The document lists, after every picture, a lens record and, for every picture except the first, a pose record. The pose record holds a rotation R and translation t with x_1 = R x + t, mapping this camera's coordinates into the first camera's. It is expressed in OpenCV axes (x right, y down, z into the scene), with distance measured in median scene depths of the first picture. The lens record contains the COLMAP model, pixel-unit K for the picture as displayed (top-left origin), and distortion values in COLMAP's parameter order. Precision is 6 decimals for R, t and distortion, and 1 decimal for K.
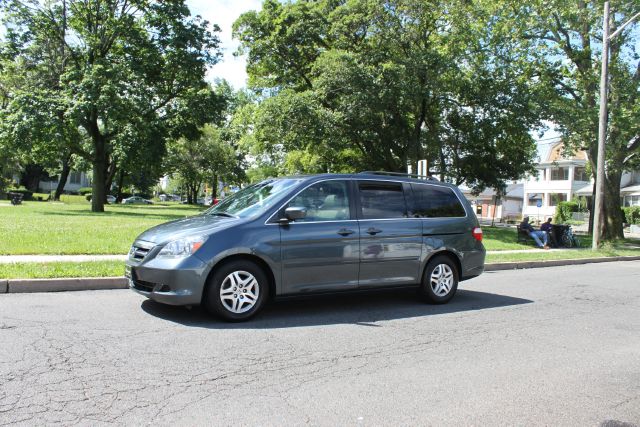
lens RADIAL K [[530.5, 0, 315.0], [0, 530.5, 213.8], [0, 0, 1]] dist [-0.147670, 0.091992]
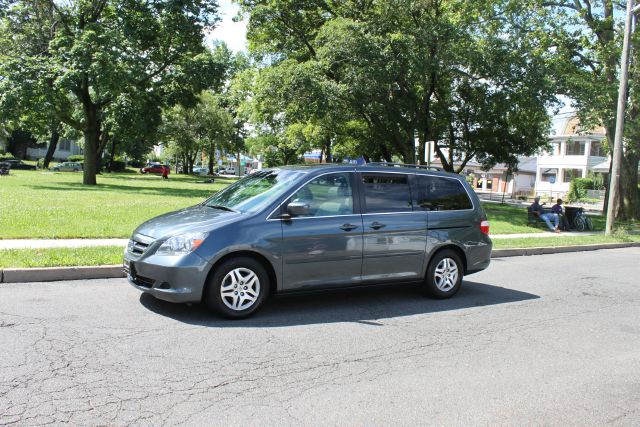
lens RADIAL K [[556.8, 0, 315.1], [0, 556.8, 215.8], [0, 0, 1]] dist [-0.139179, 0.086563]
pose [[0.999894, 0.014443, -0.002069, -0.000755], [-0.014302, 0.998271, 0.057013, -0.012927], [0.002889, -0.056977, 0.998371, -0.007128]]
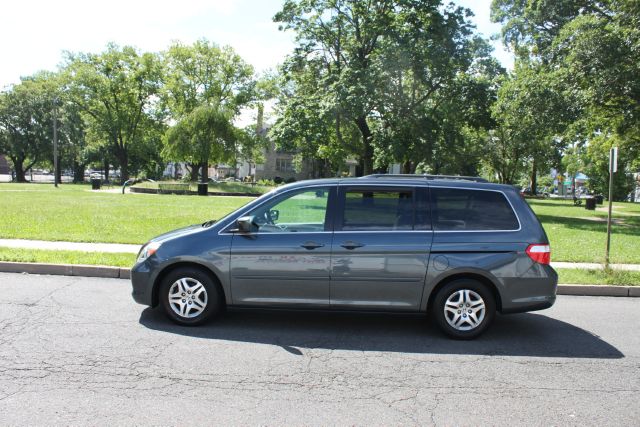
lens RADIAL K [[530.5, 0, 307.0], [0, 530.5, 210.6], [0, 0, 1]] dist [-0.147670, 0.091992]
pose [[0.797615, 0.013441, -0.603018, 0.175156], [-0.004458, 0.999856, 0.016389, -0.011255], [0.603151, -0.010384, 0.797559, 0.081309]]
